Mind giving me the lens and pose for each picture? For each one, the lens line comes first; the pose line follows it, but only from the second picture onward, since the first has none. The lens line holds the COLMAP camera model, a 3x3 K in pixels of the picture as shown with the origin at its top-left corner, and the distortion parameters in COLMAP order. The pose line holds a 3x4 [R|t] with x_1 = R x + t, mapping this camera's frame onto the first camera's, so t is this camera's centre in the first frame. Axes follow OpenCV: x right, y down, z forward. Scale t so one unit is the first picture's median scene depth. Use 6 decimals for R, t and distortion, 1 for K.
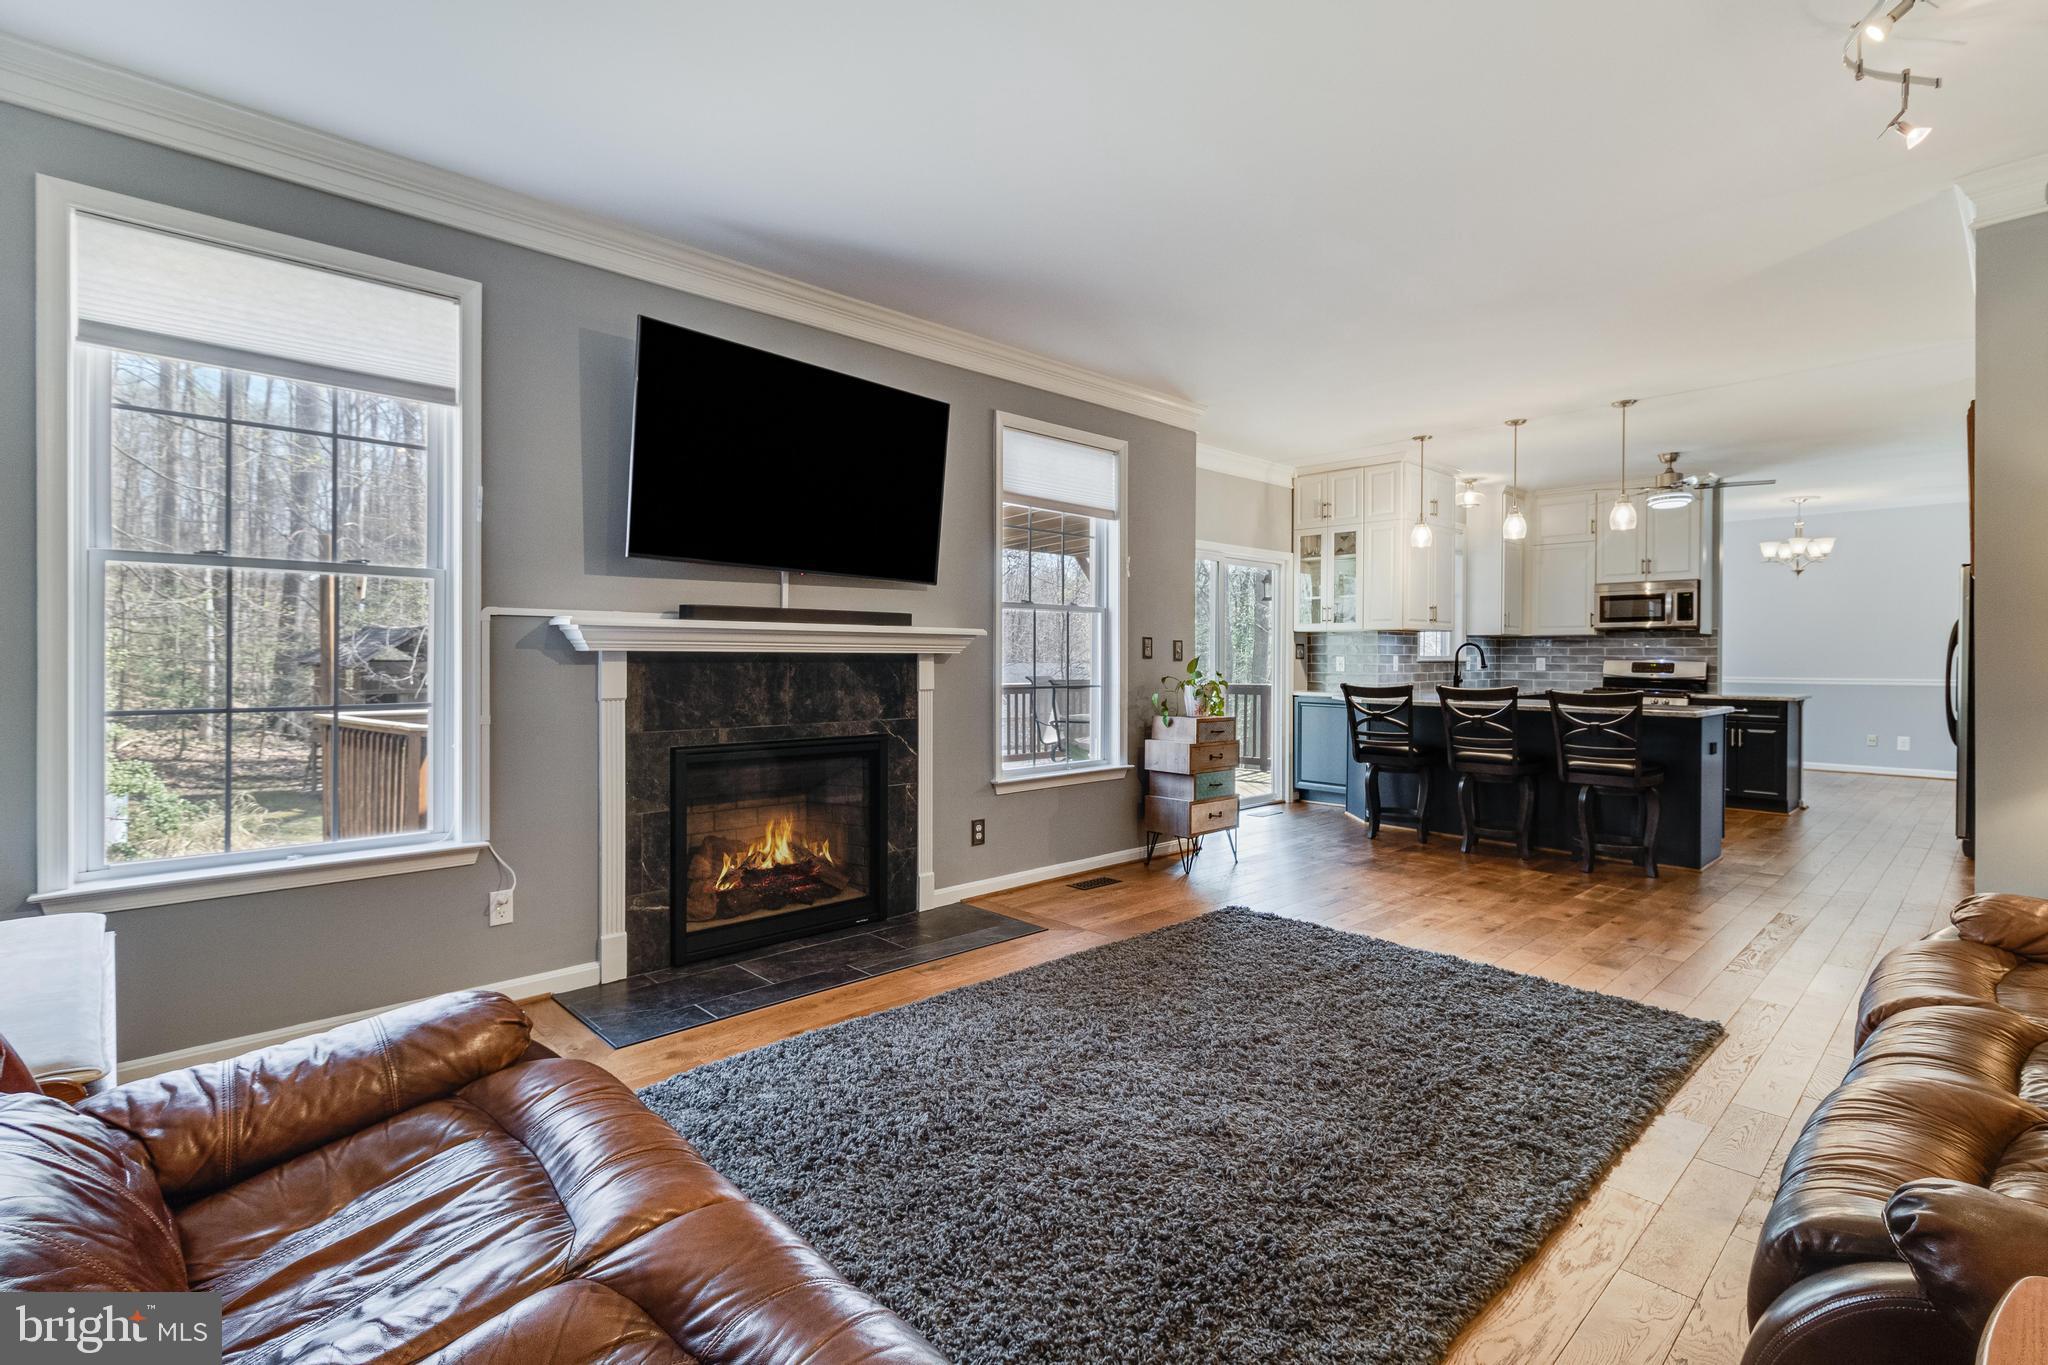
lens RADIAL K [[948.2, 0, 1011.4], [0, 948.2, 670.6], [0, 0, 1]] dist [0.001337, 0.000984]
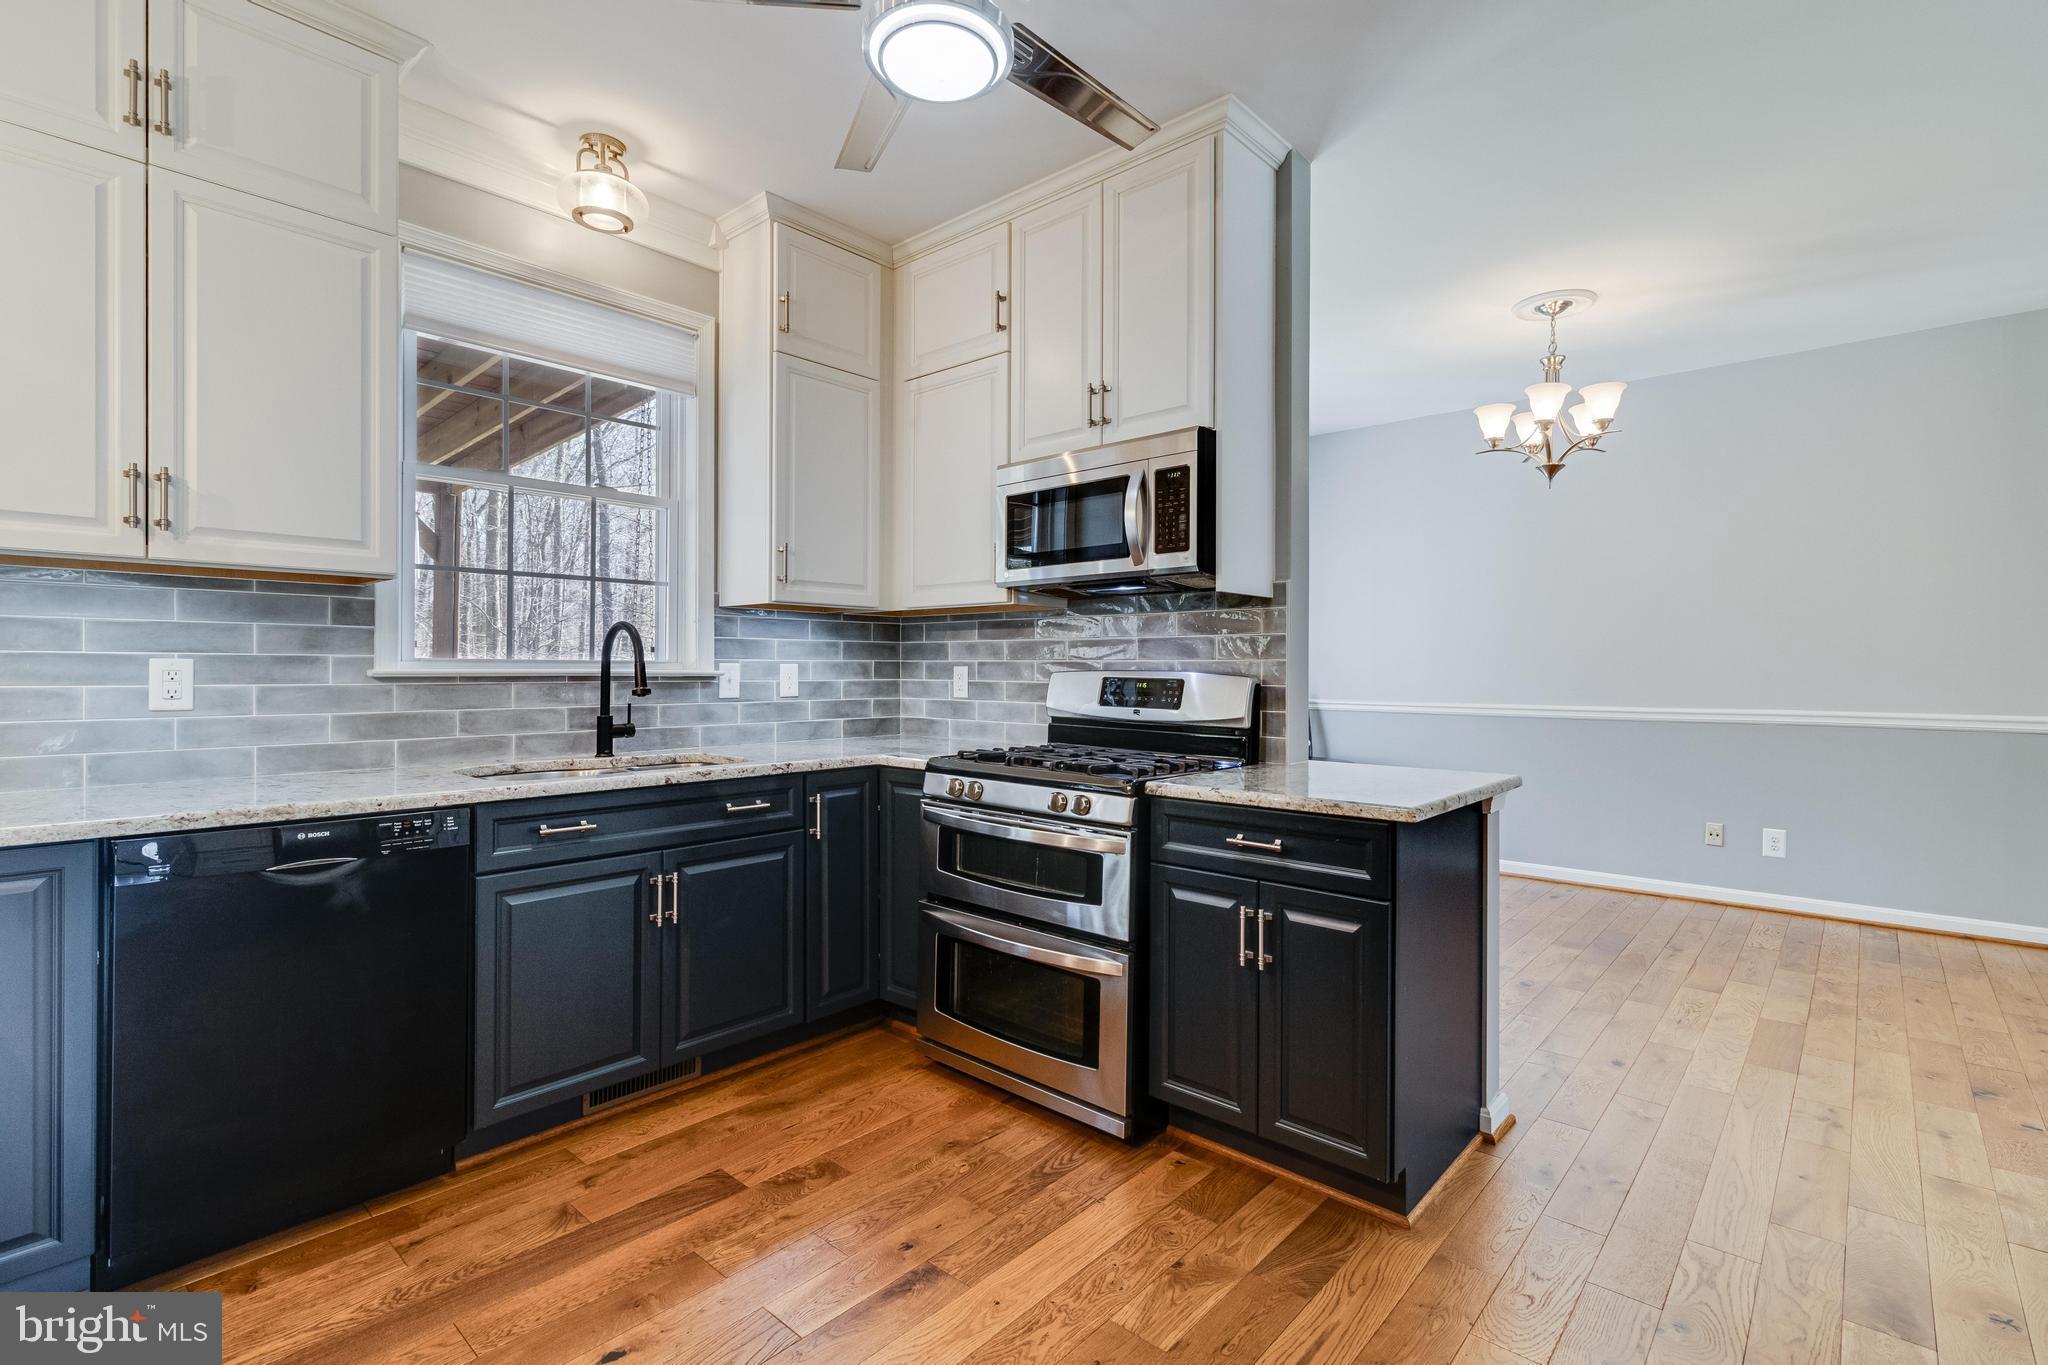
lens RADIAL K [[948.2, 0, 1021.9], [0, 948.2, 679.0], [0, 0, 1]] dist [0.001337, 0.000984]
pose [[0.995919, -0.001686, 0.090235, 0.560968], [0.002074, 0.999989, -0.004208, -0.006324], [-0.090227, 0.004377, 0.995912, 0.603078]]
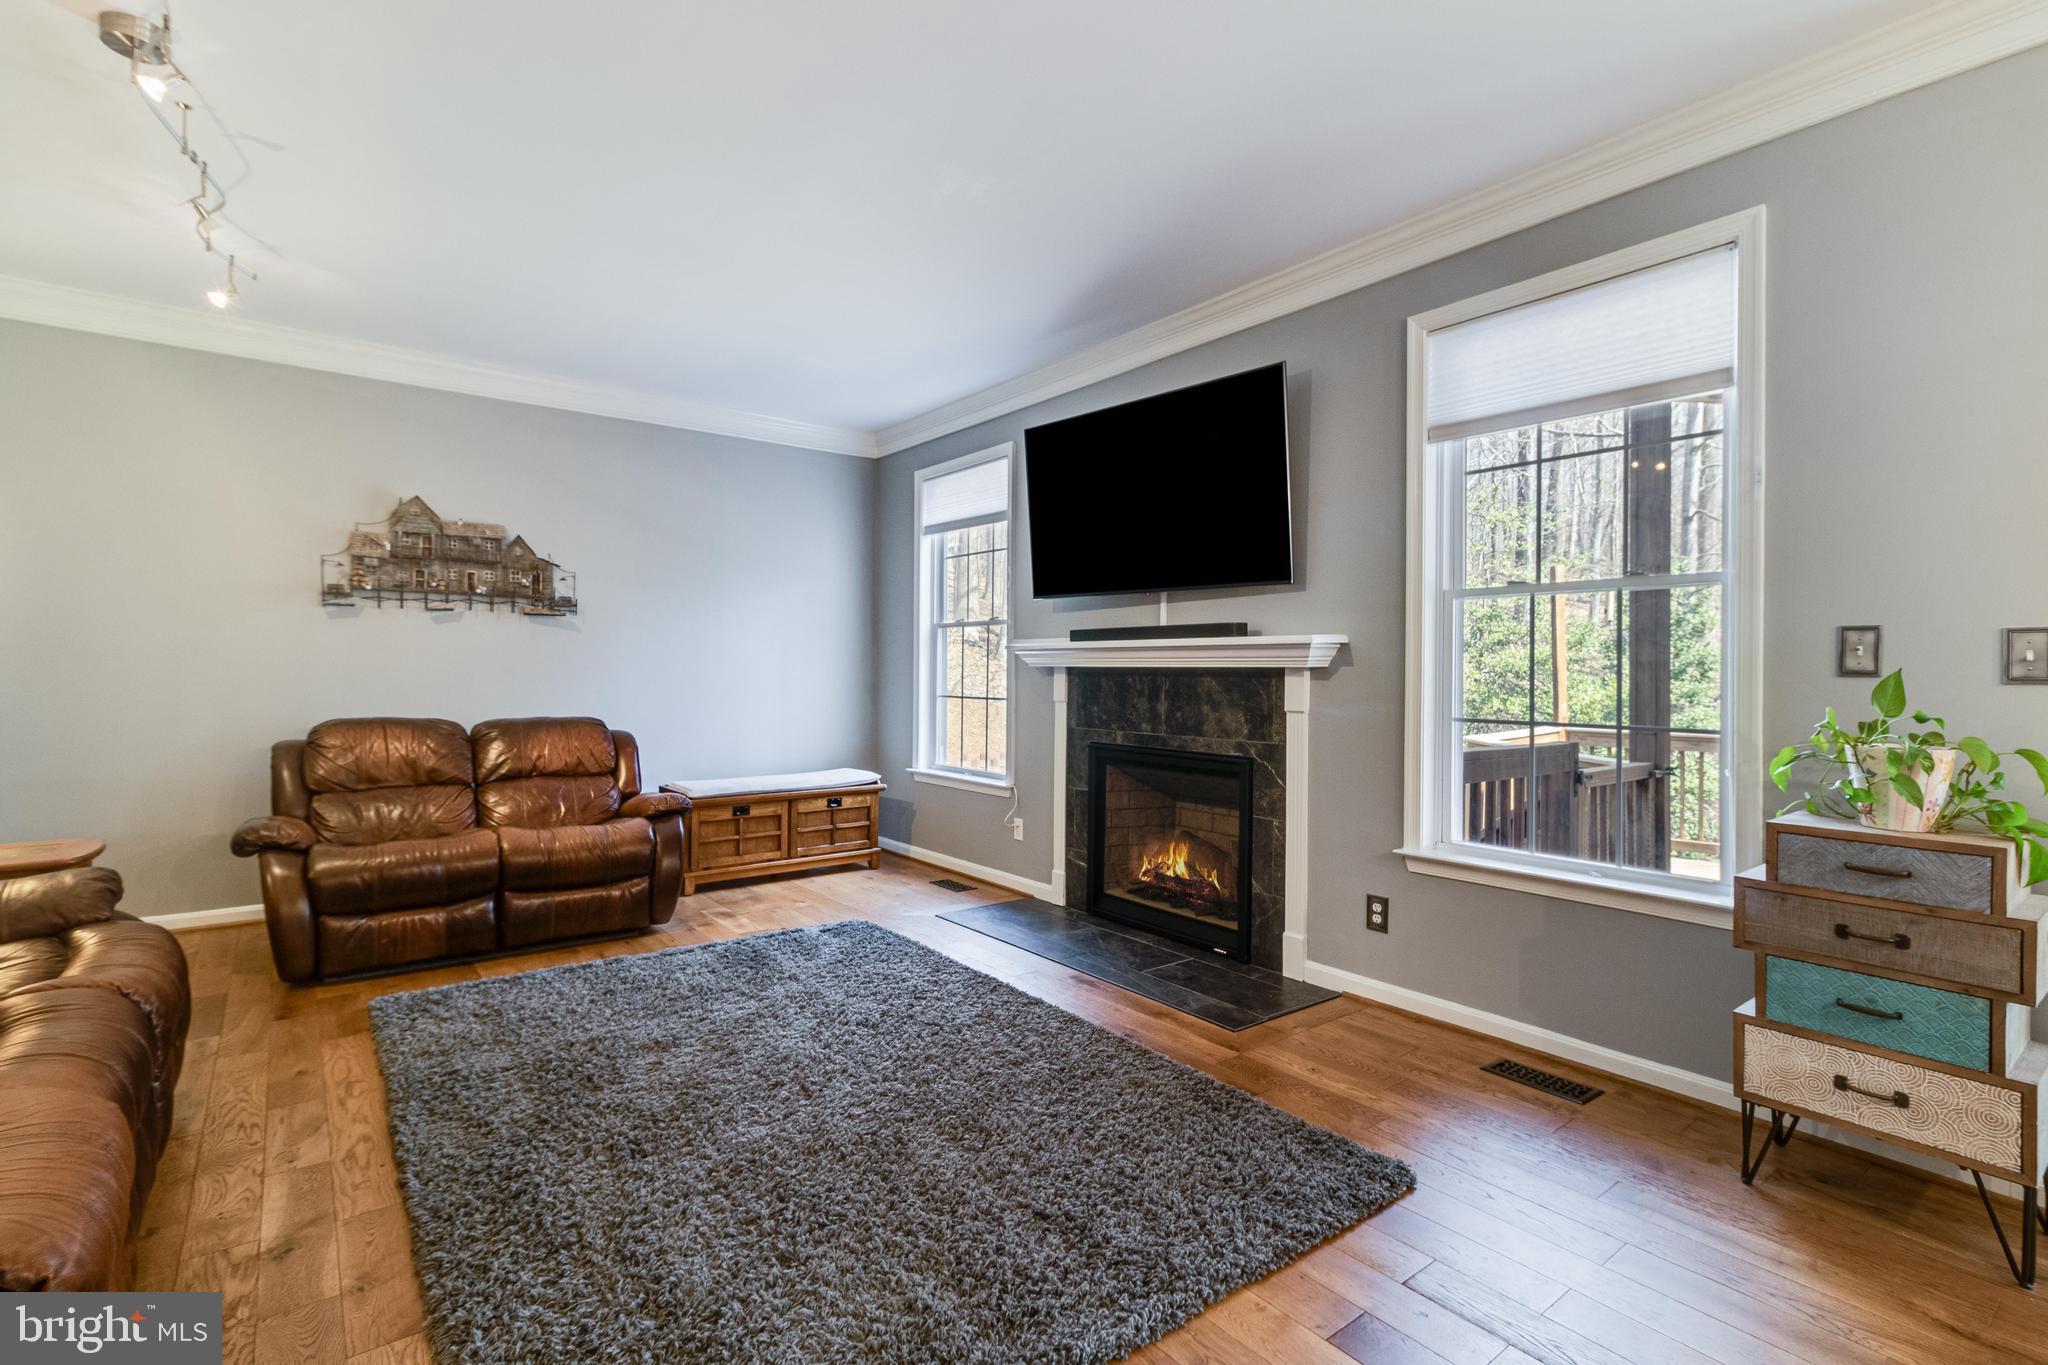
lens RADIAL K [[948.2, 0, 1010.7], [0, 948.2, 664.7], [0, 0, 1]] dist [0.001337, 0.000984]
pose [[-0.098441, -0.000523, -0.995143, 1.002145], [-0.010212, 0.999948, 0.000485, -0.024176], [0.995090, 0.010210, -0.098442, 1.105777]]
